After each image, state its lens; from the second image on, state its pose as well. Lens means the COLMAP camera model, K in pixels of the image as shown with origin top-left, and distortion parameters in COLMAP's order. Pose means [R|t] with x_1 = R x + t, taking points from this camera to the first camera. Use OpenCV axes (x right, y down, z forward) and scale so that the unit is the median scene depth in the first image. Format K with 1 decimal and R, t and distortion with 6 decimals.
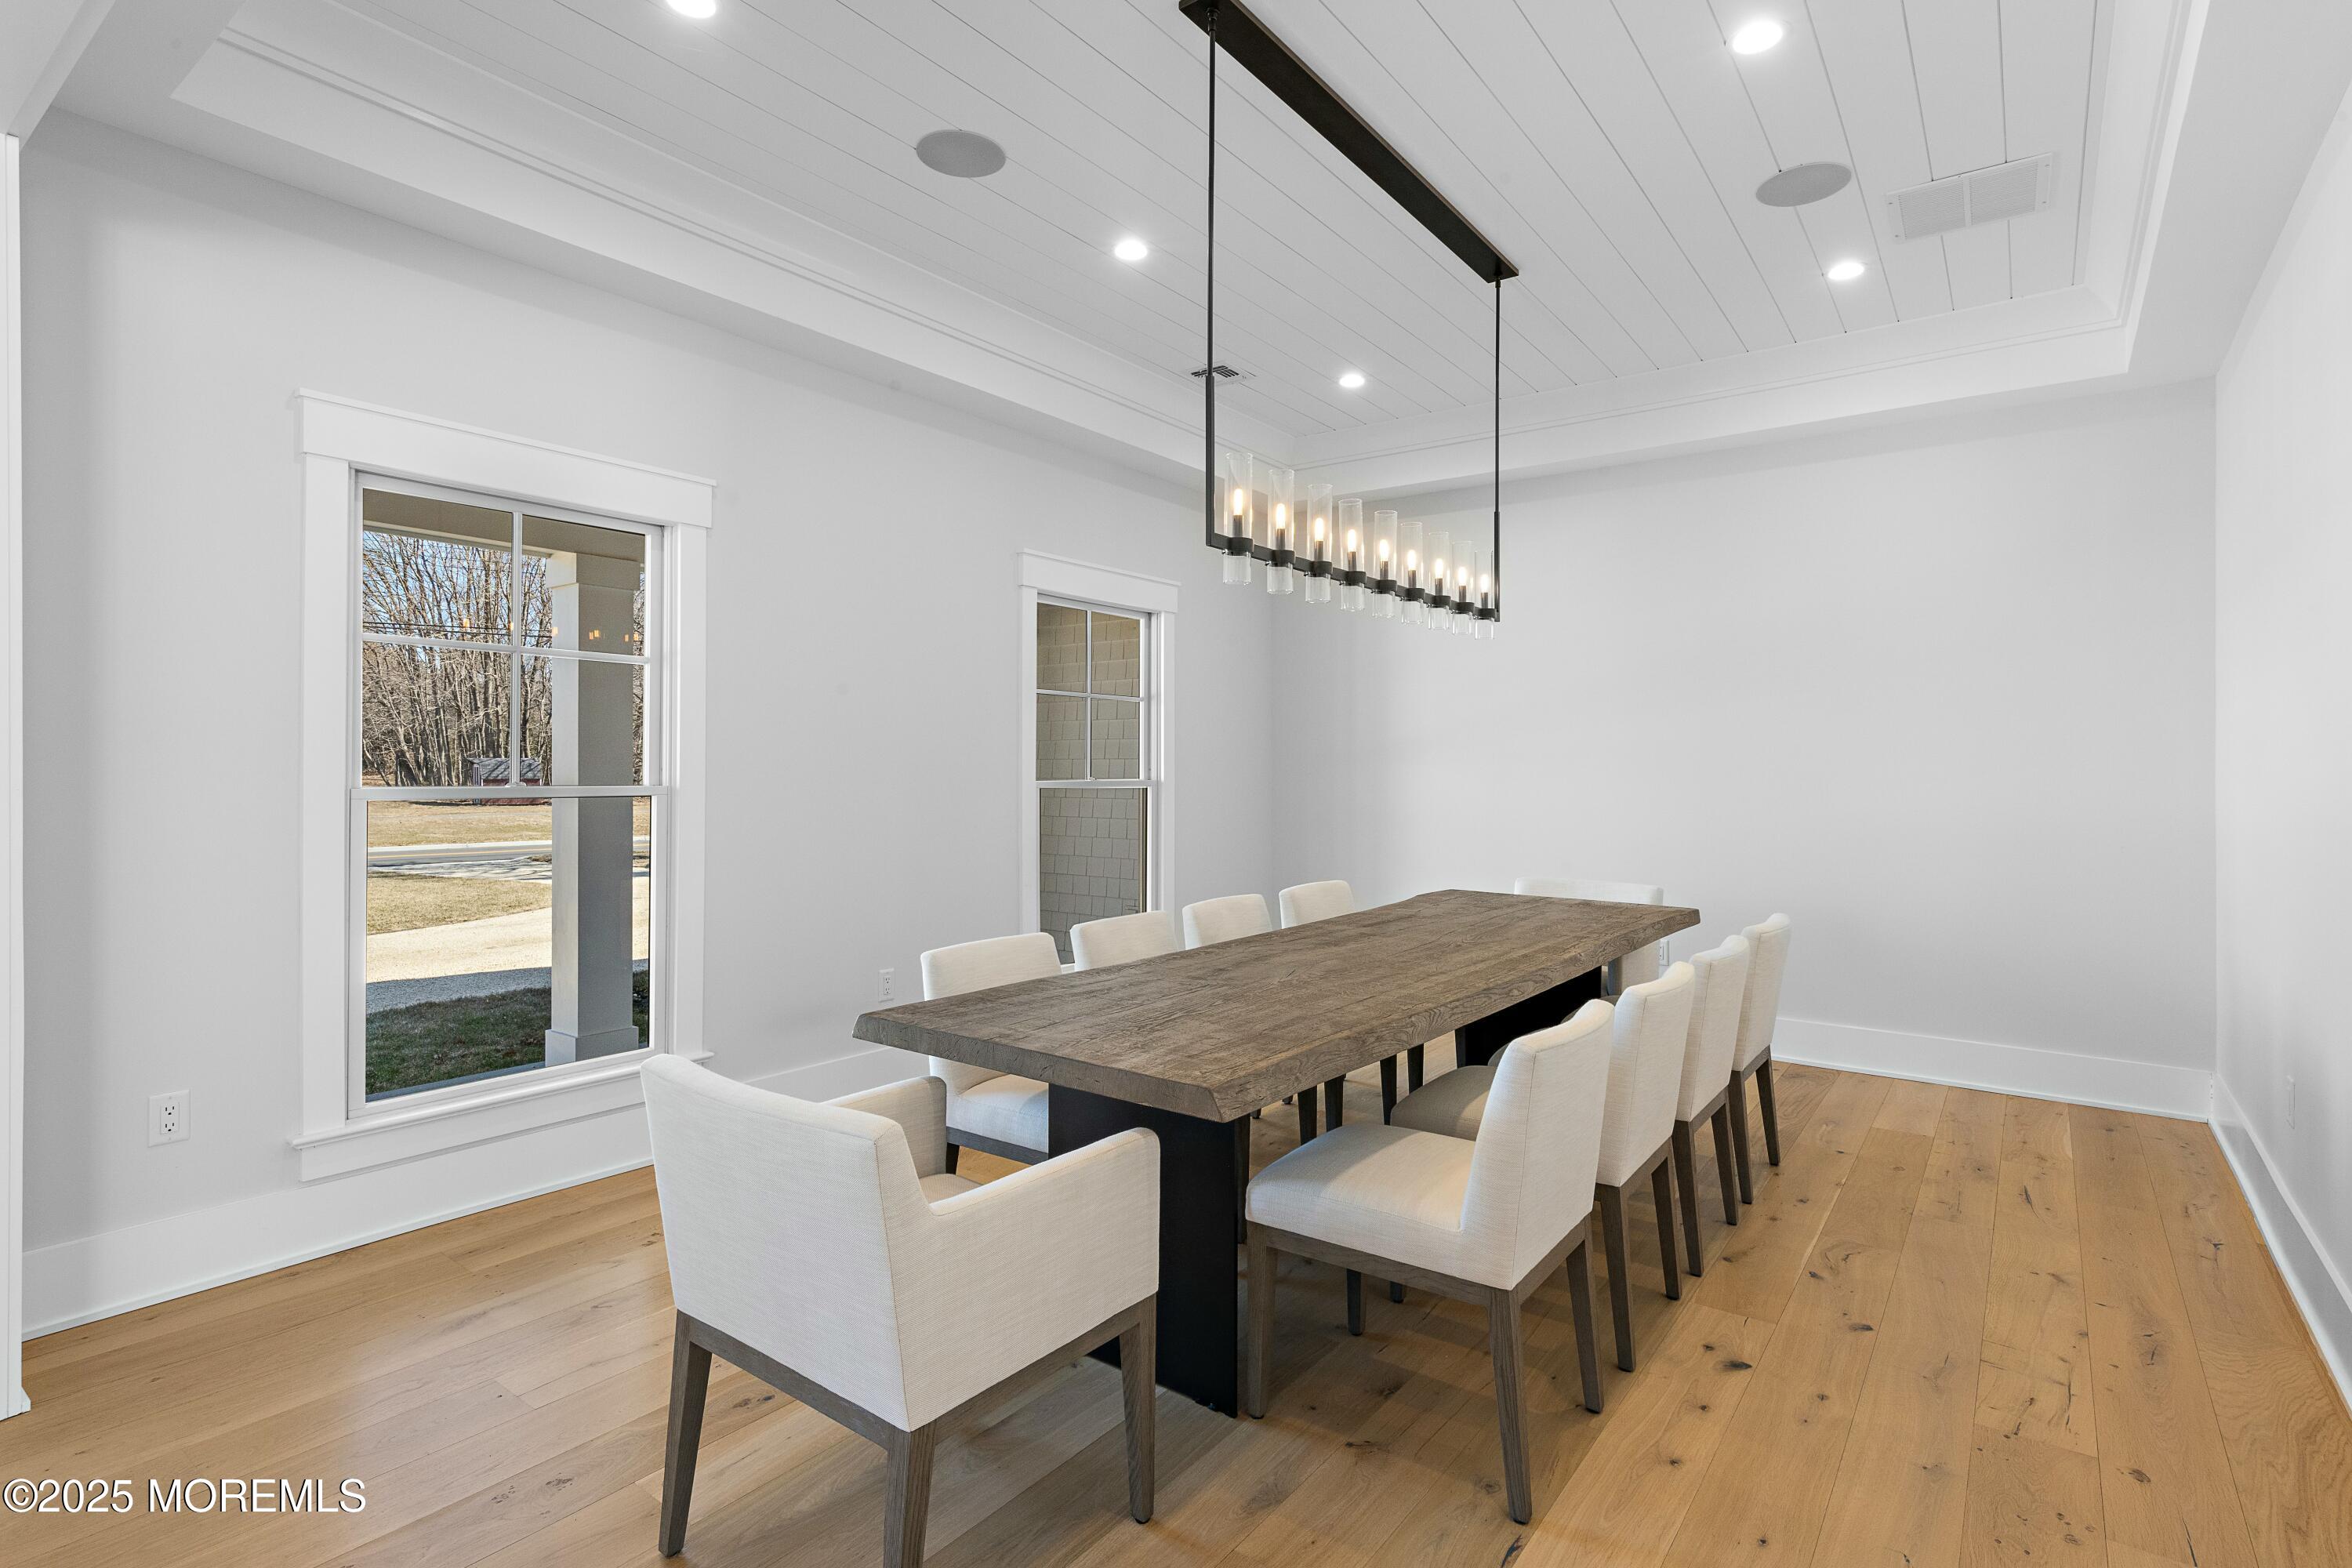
lens RADIAL K [[1165.4, 0, 1195.3], [0, 1165.4, 770.1], [0, 0, 1]] dist [0.000265, -0.000796]
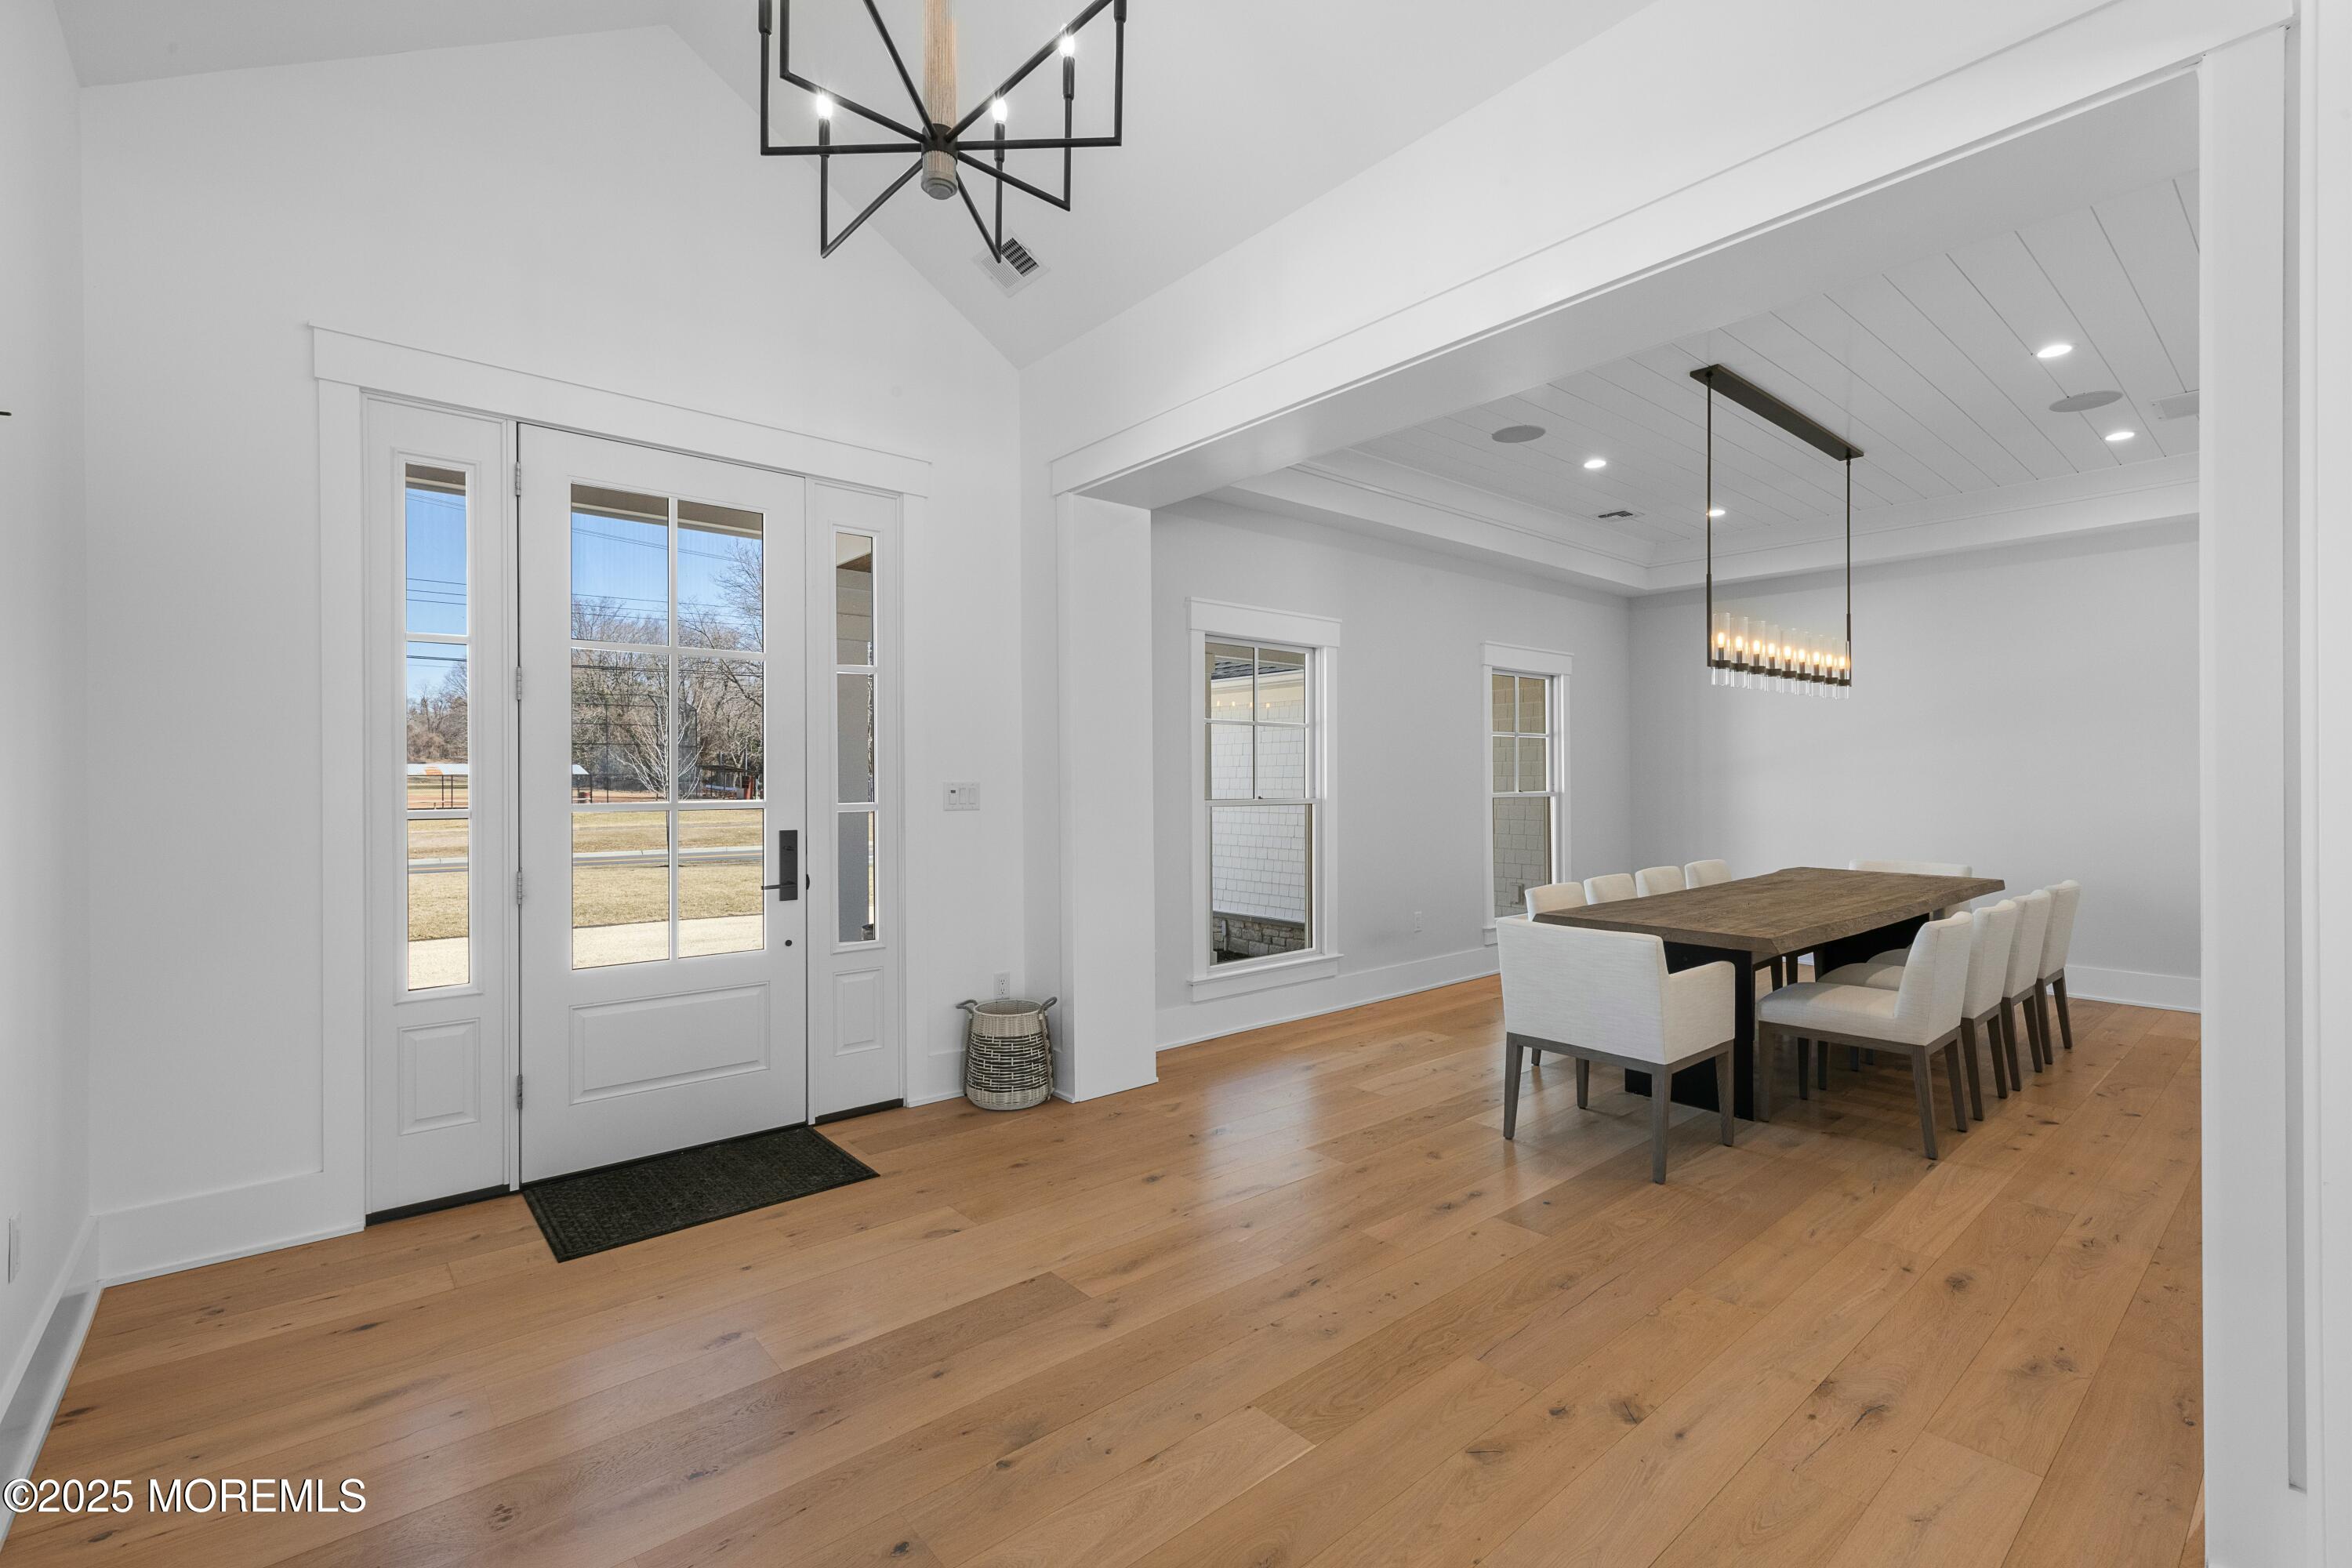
lens RADIAL K [[1045.9, 0, 1176.0], [0, 1045.9, 784.0], [0, 0, 1]] dist [-0.000768, -0.000480]
pose [[0.973128, -0.009415, -0.230073, -0.331687], [0.010477, 0.999939, 0.003392, -0.017368], [0.230027, -0.005711, 0.973167, -0.615543]]
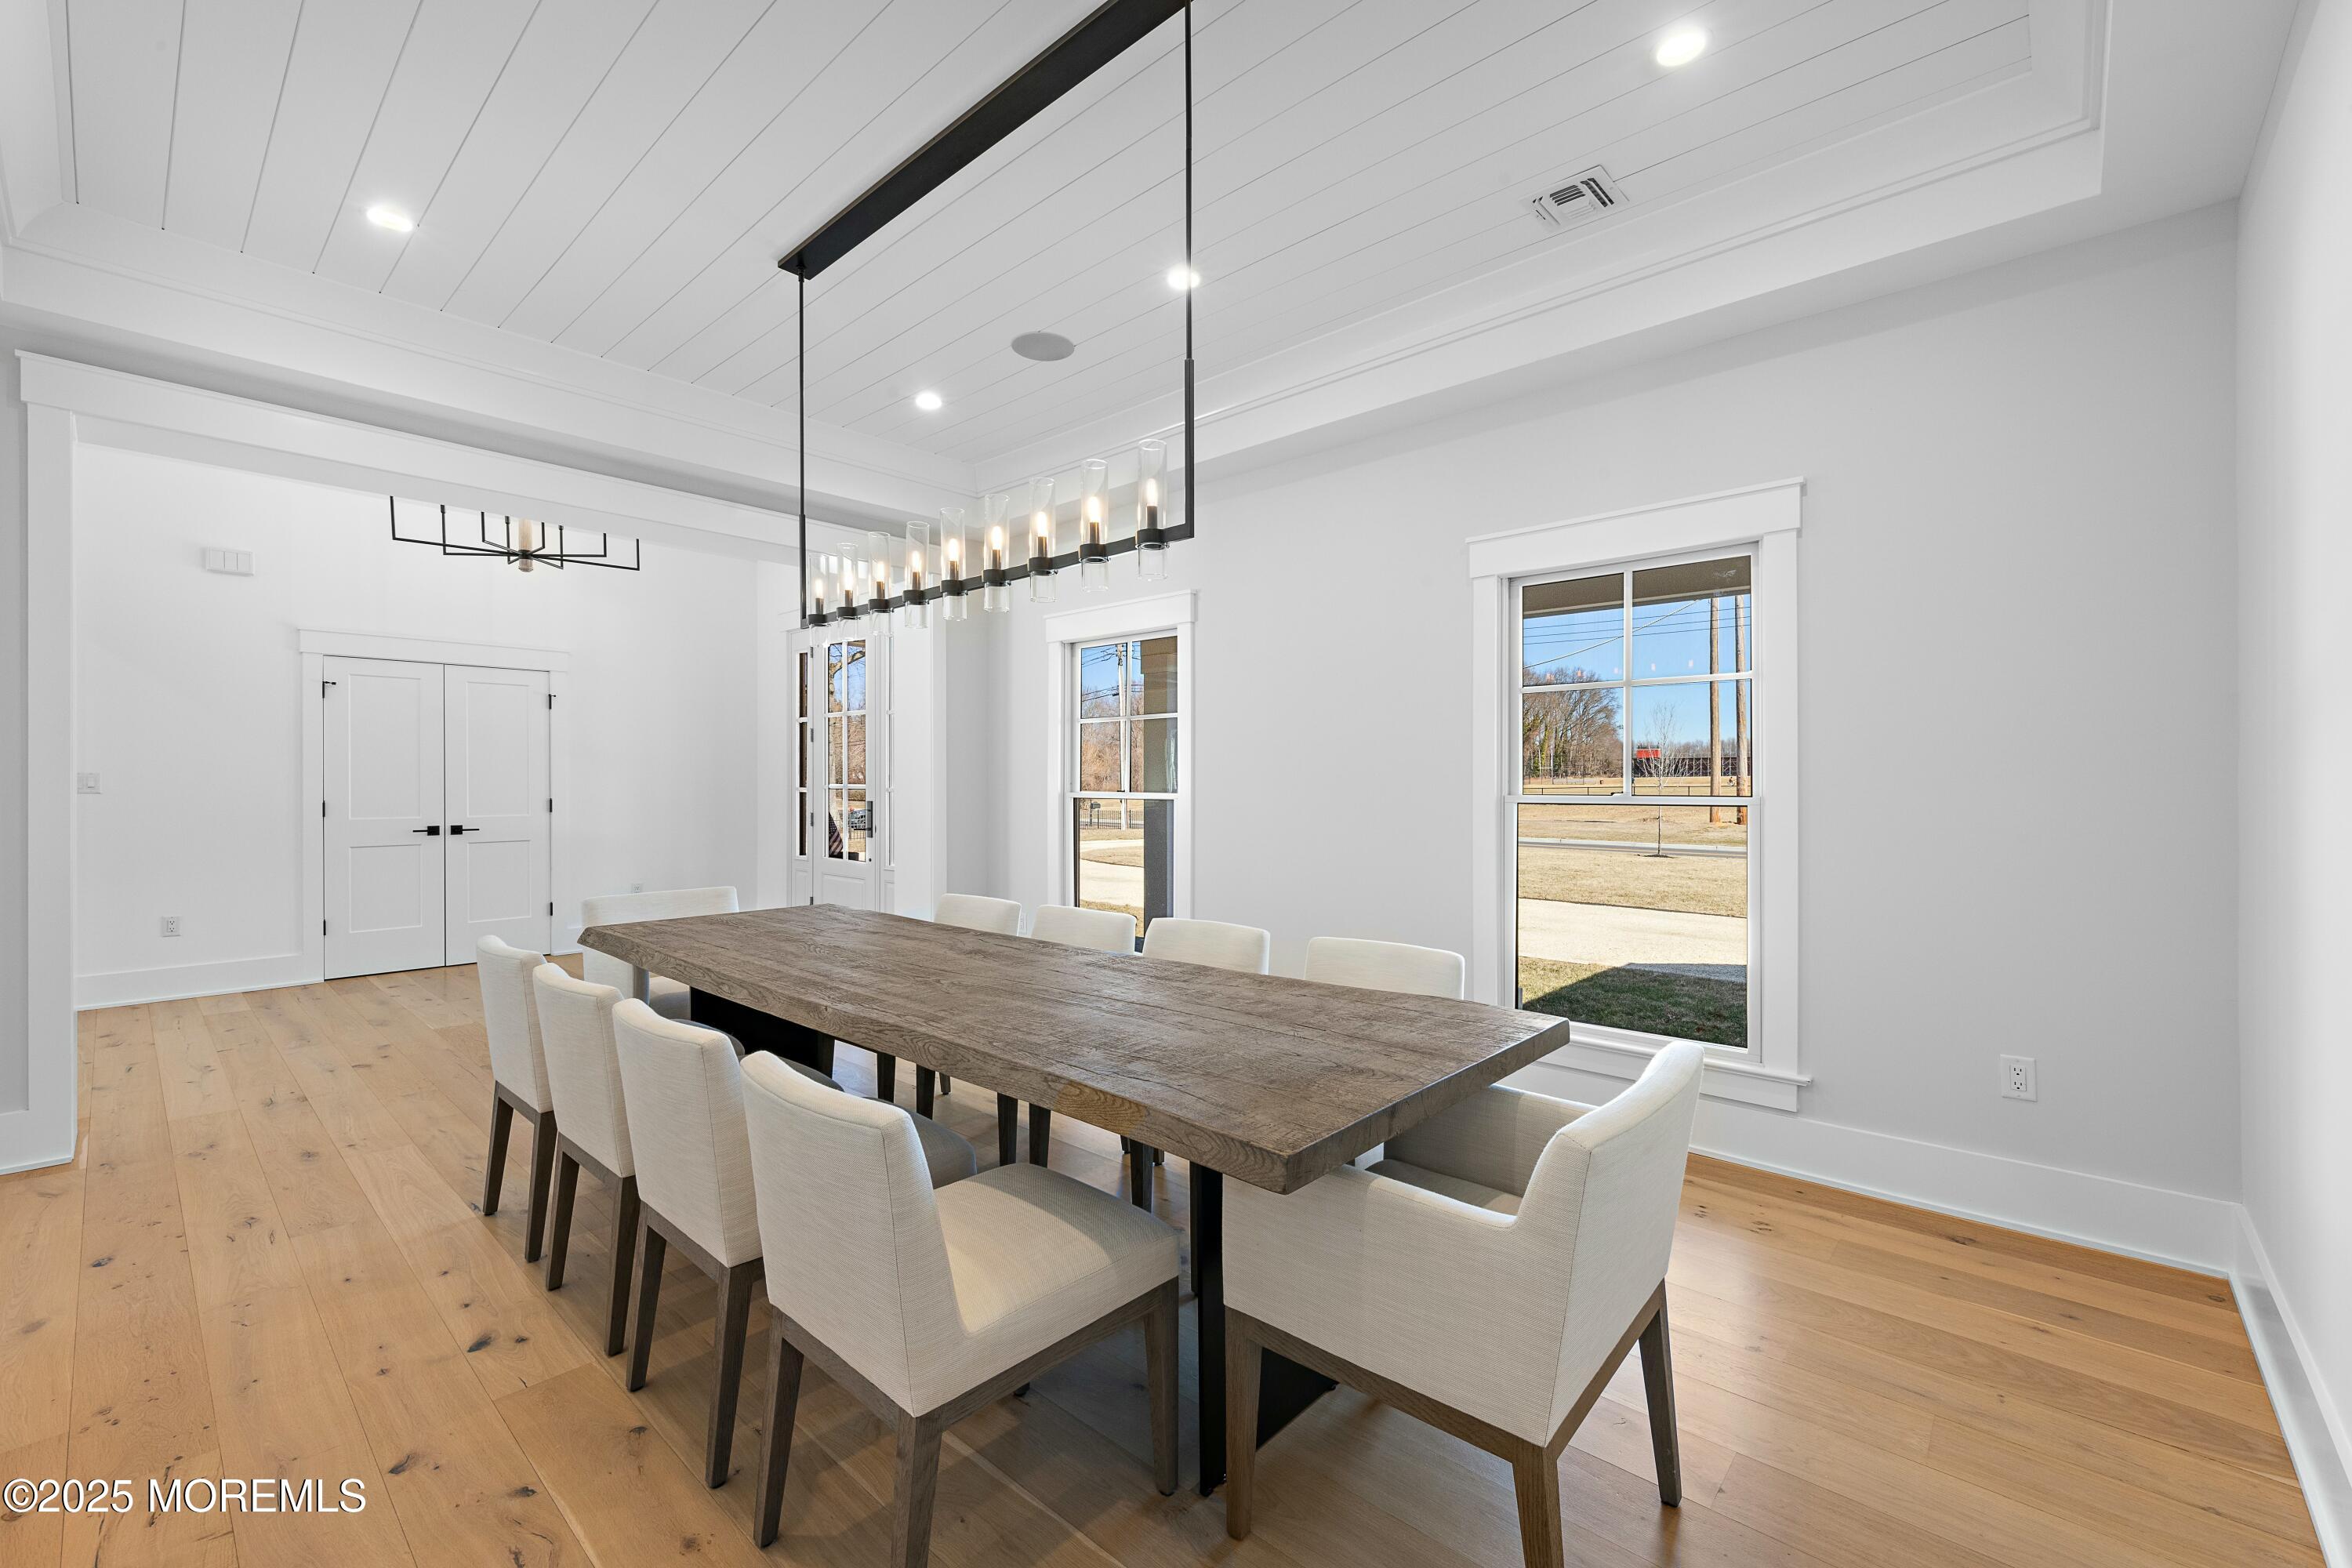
lens RADIAL K [[958.2, 0, 1176.0], [0, 958.2, 784.0], [0, 0, 1]] dist [-0.006910, 0.000163]
pose [[-0.101977, -0.003506, -0.994781, 0.905760], [0.000034, 0.999994, -0.003528, 0.007403], [0.994787, -0.000394, -0.101976, 1.234295]]
